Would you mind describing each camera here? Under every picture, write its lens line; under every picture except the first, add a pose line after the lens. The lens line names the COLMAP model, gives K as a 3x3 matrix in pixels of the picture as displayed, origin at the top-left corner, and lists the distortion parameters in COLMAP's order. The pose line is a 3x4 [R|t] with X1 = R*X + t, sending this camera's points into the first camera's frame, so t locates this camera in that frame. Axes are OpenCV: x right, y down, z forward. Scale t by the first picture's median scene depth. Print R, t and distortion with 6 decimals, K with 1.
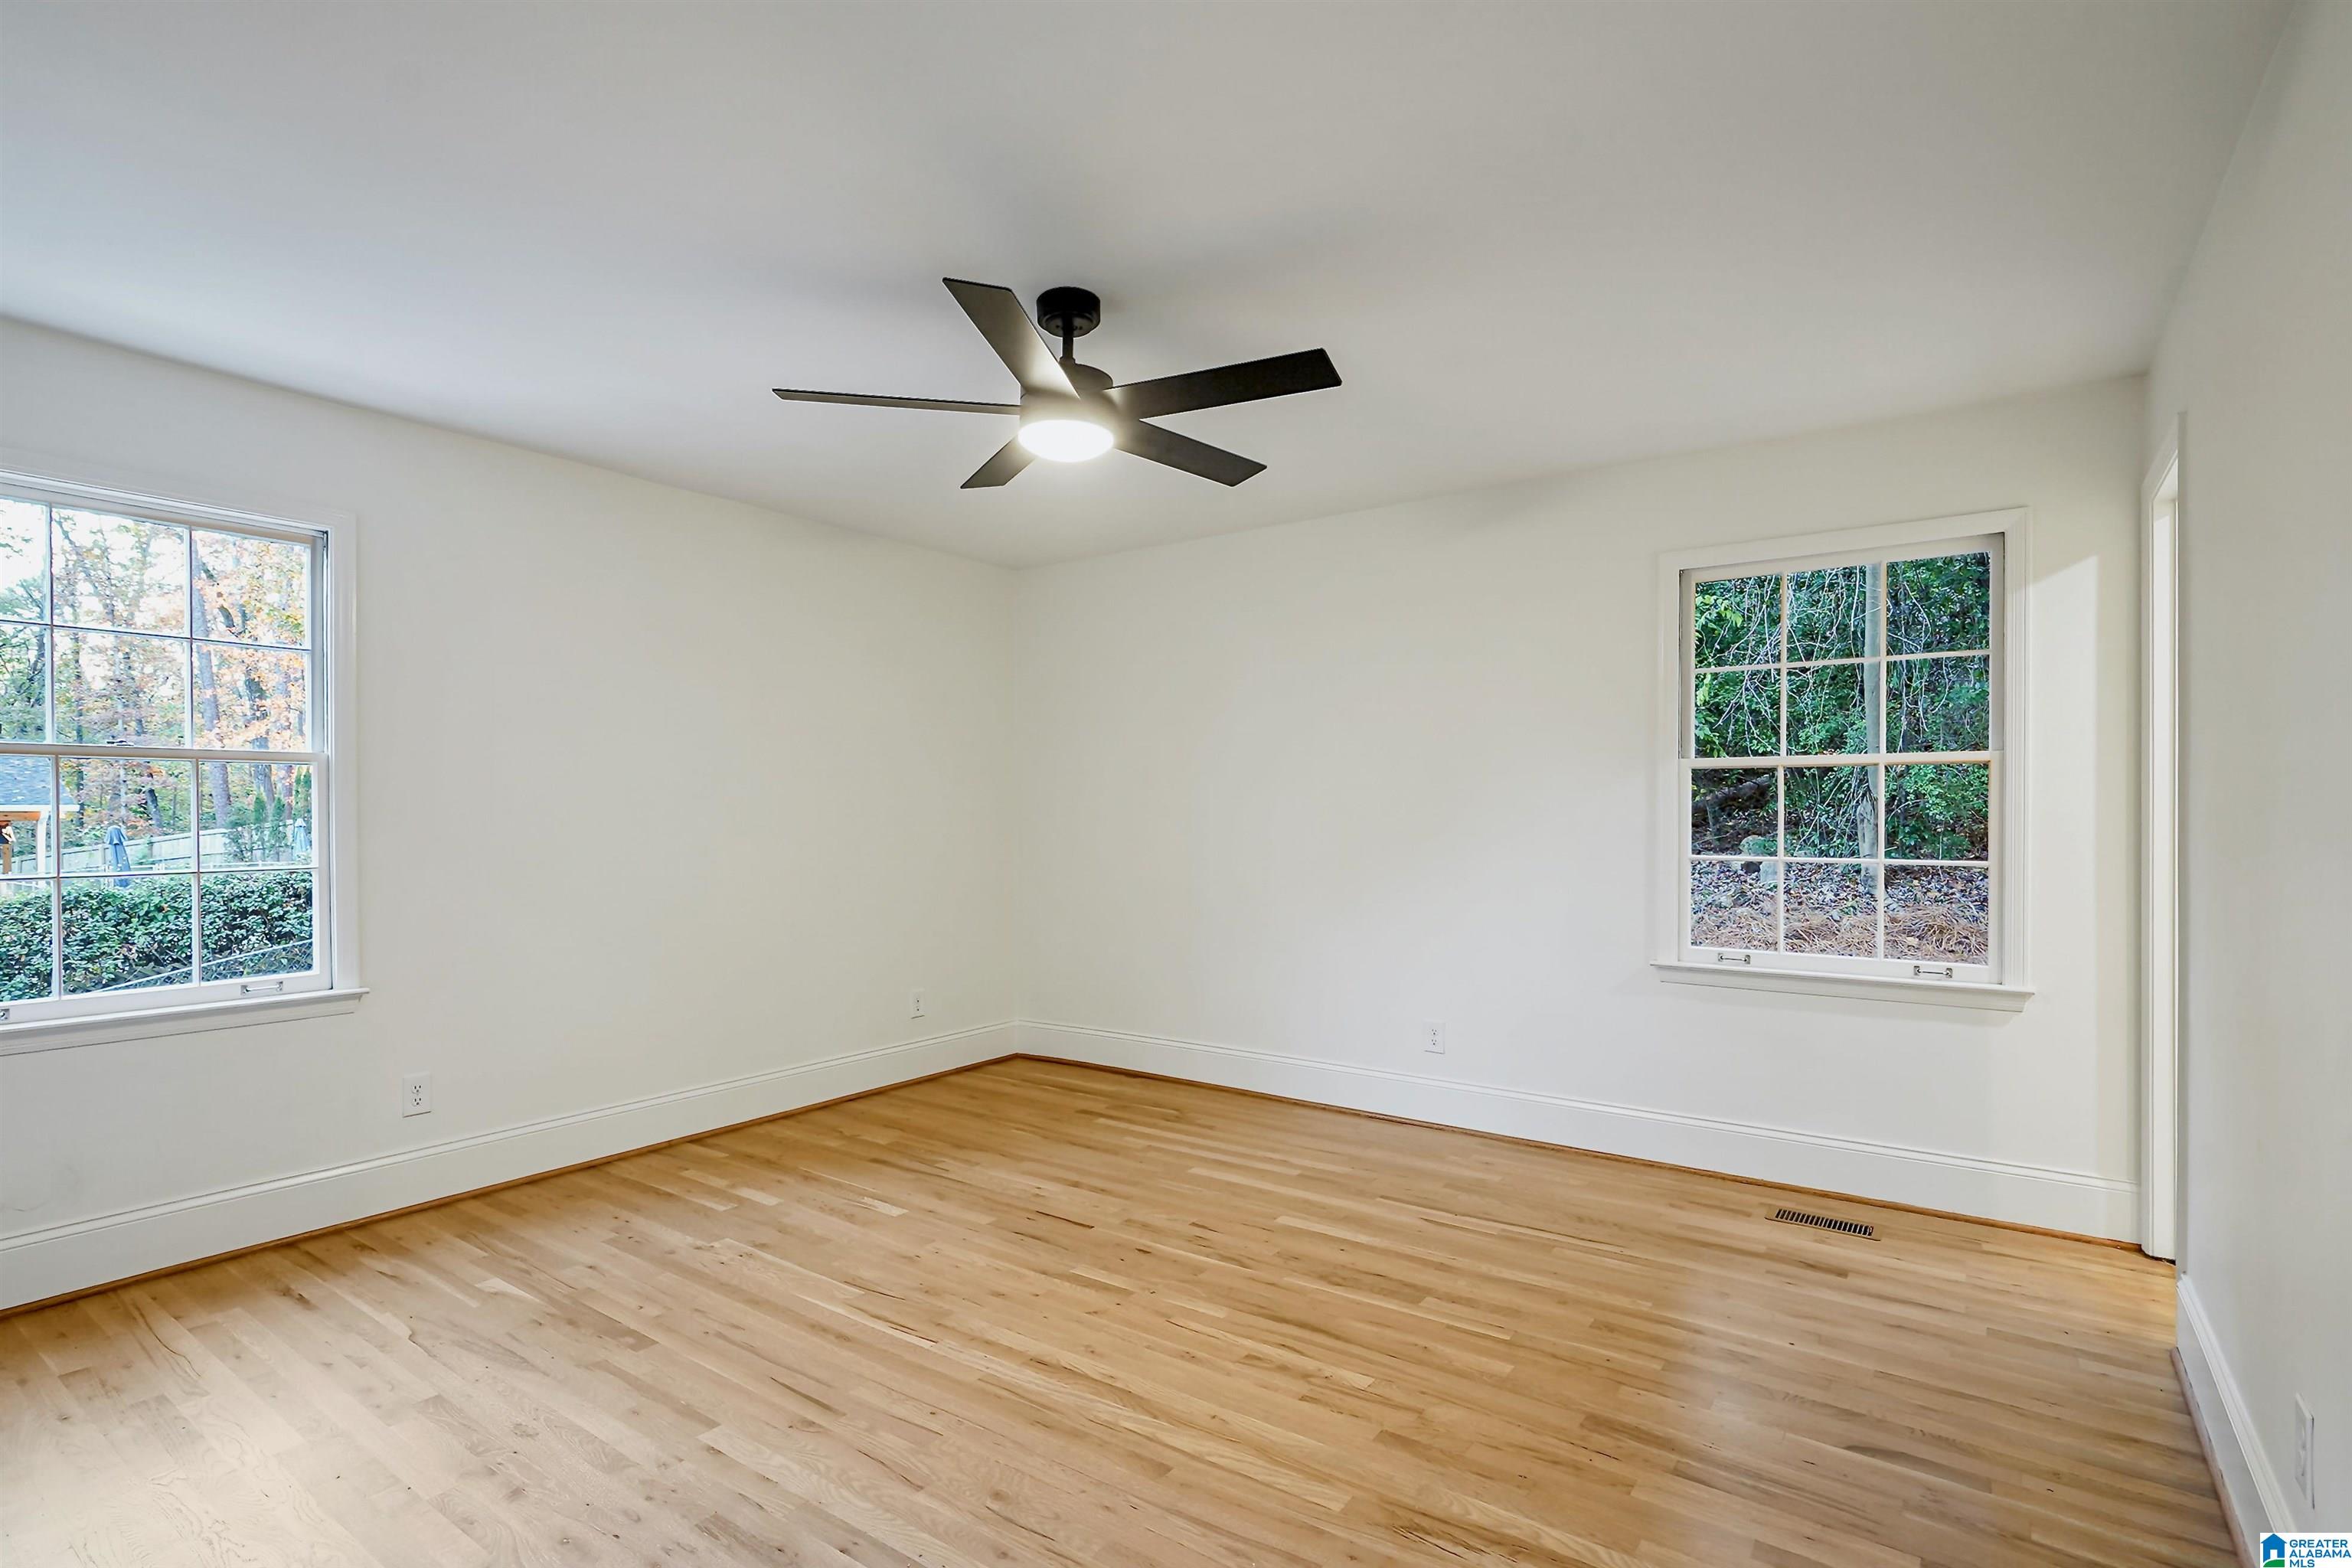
lens RADIAL K [[1137.4, 0, 1123.5], [0, 1137.4, 782.3], [0, 0, 1]] dist [-0.001773, -0.000196]
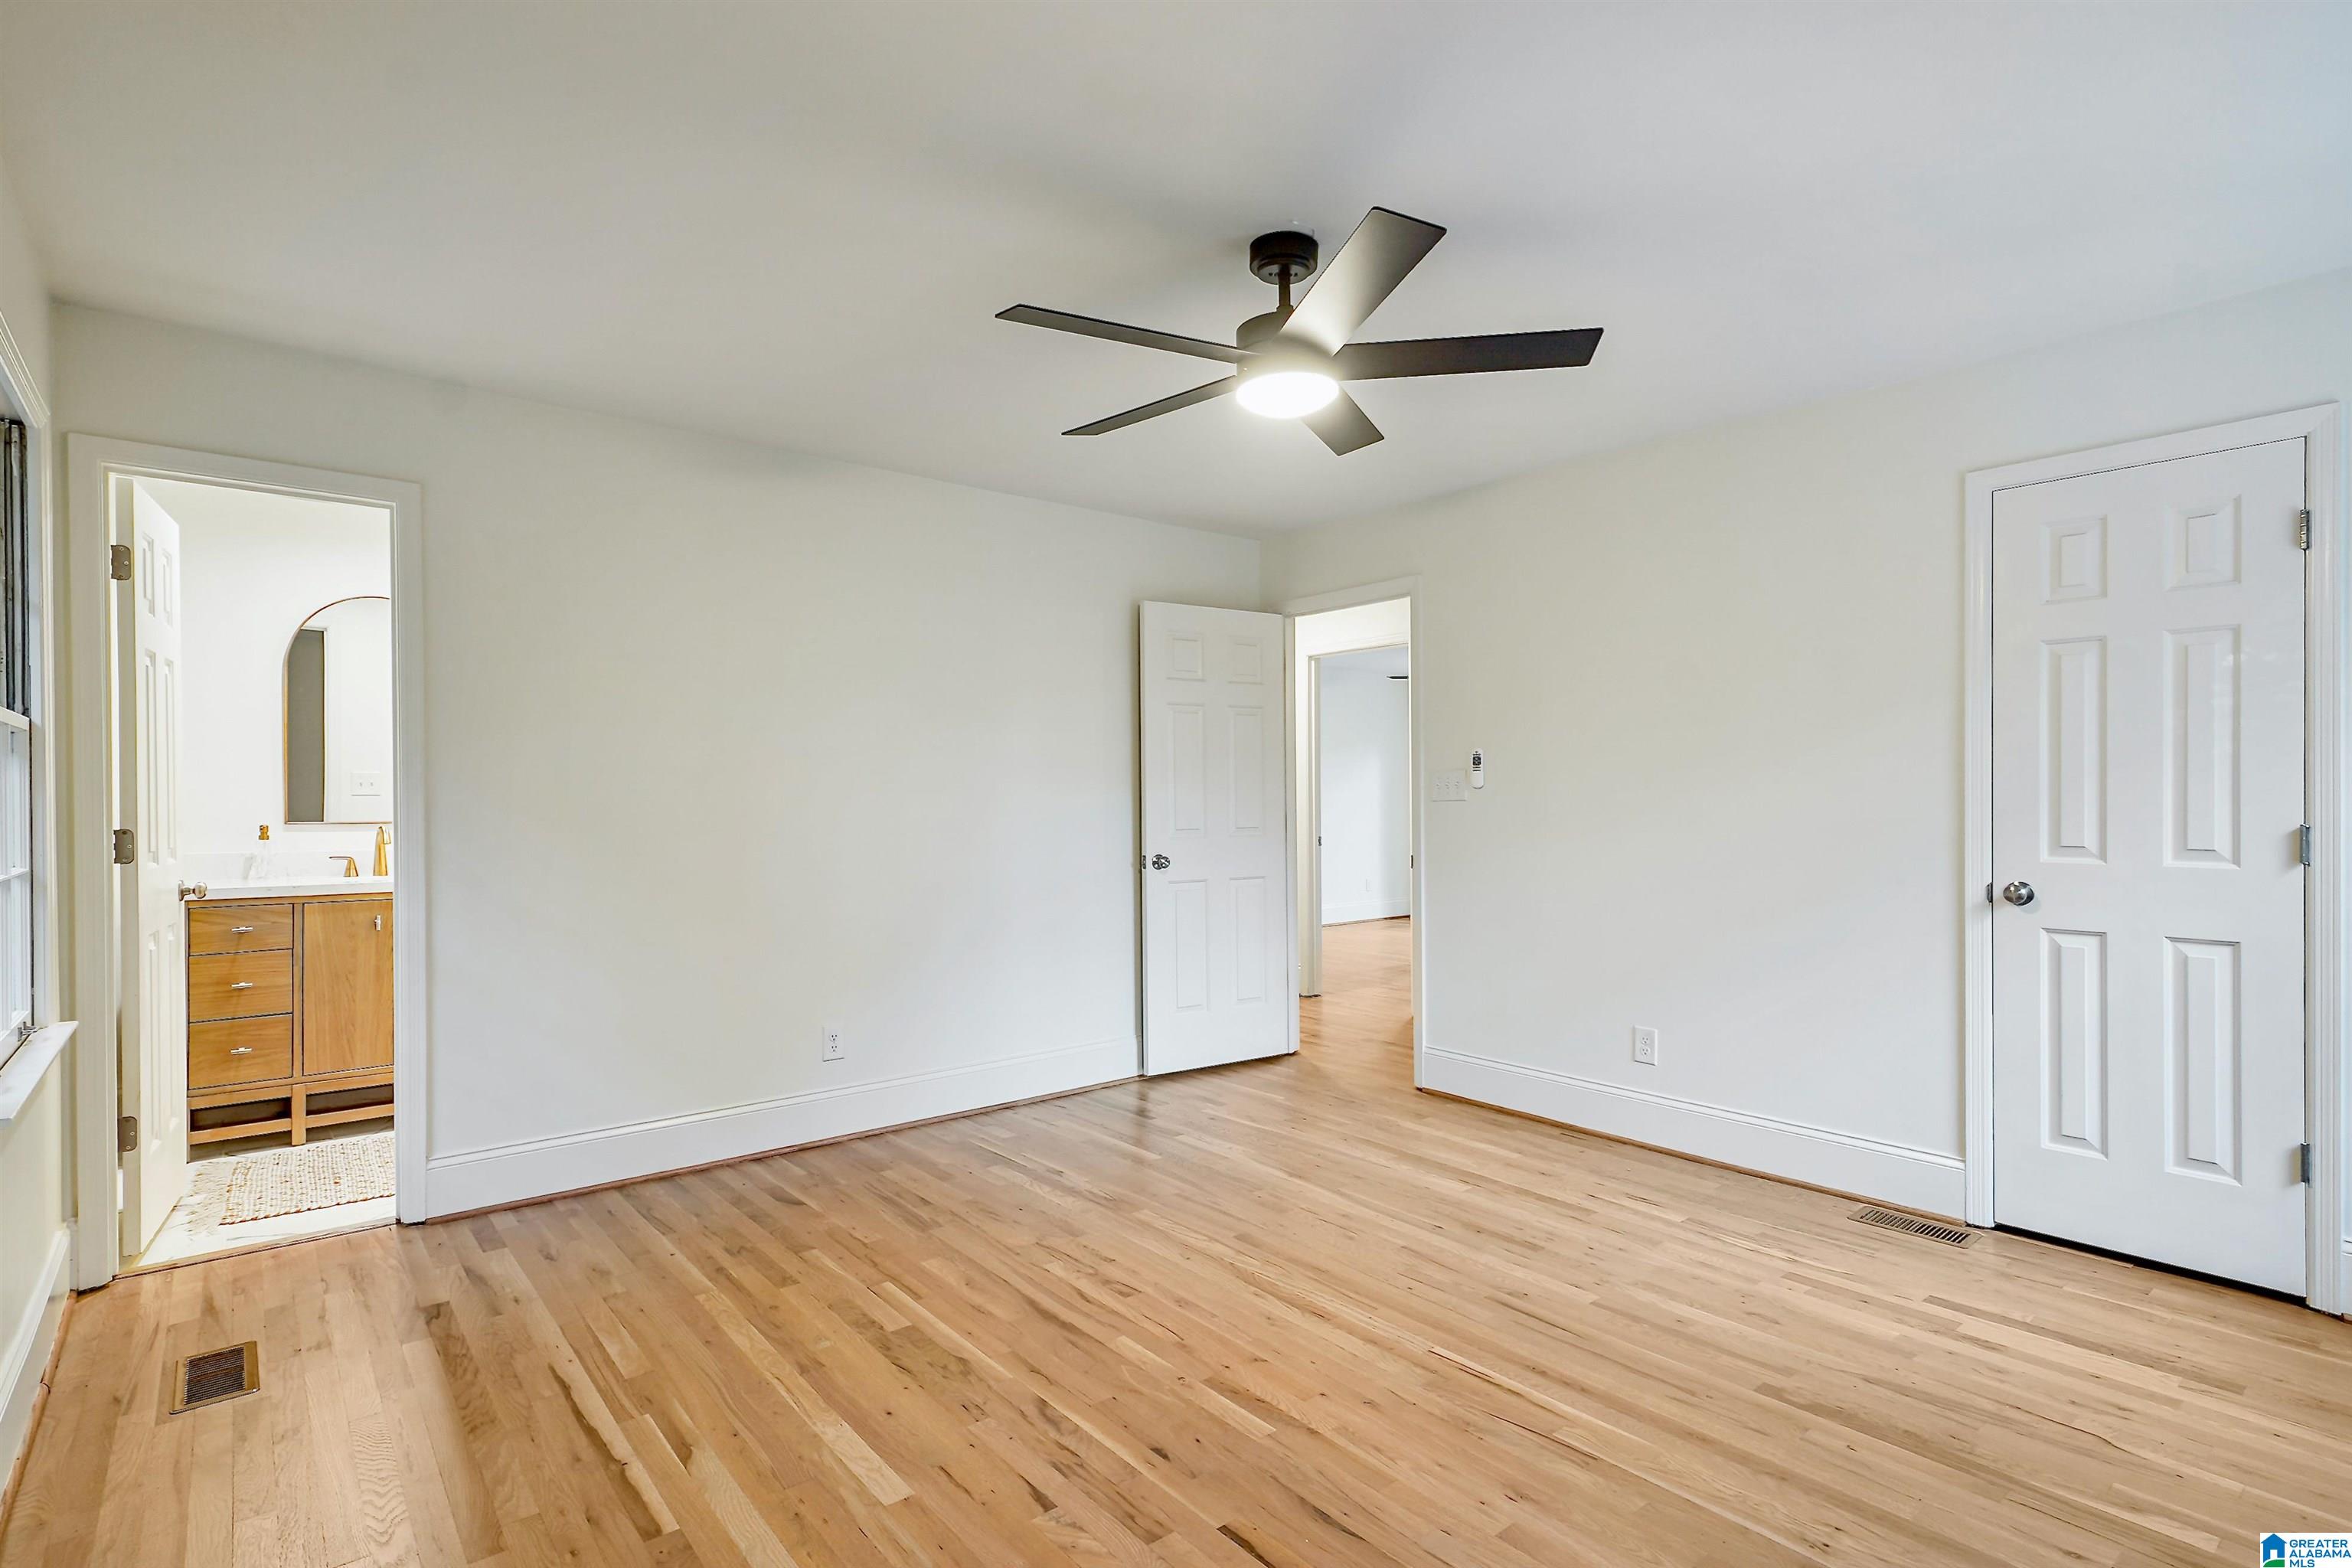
lens RADIAL K [[1136.5, 0, 1175.6], [0, 1136.5, 810.7], [0, 0, 1]] dist [-0.000862, -0.000106]
pose [[-0.977650, 0.003686, 0.210207, -0.153567], [0.001000, 0.999916, -0.012887, 0.051055], [-0.210237, -0.012389, -0.977572, 1.915408]]
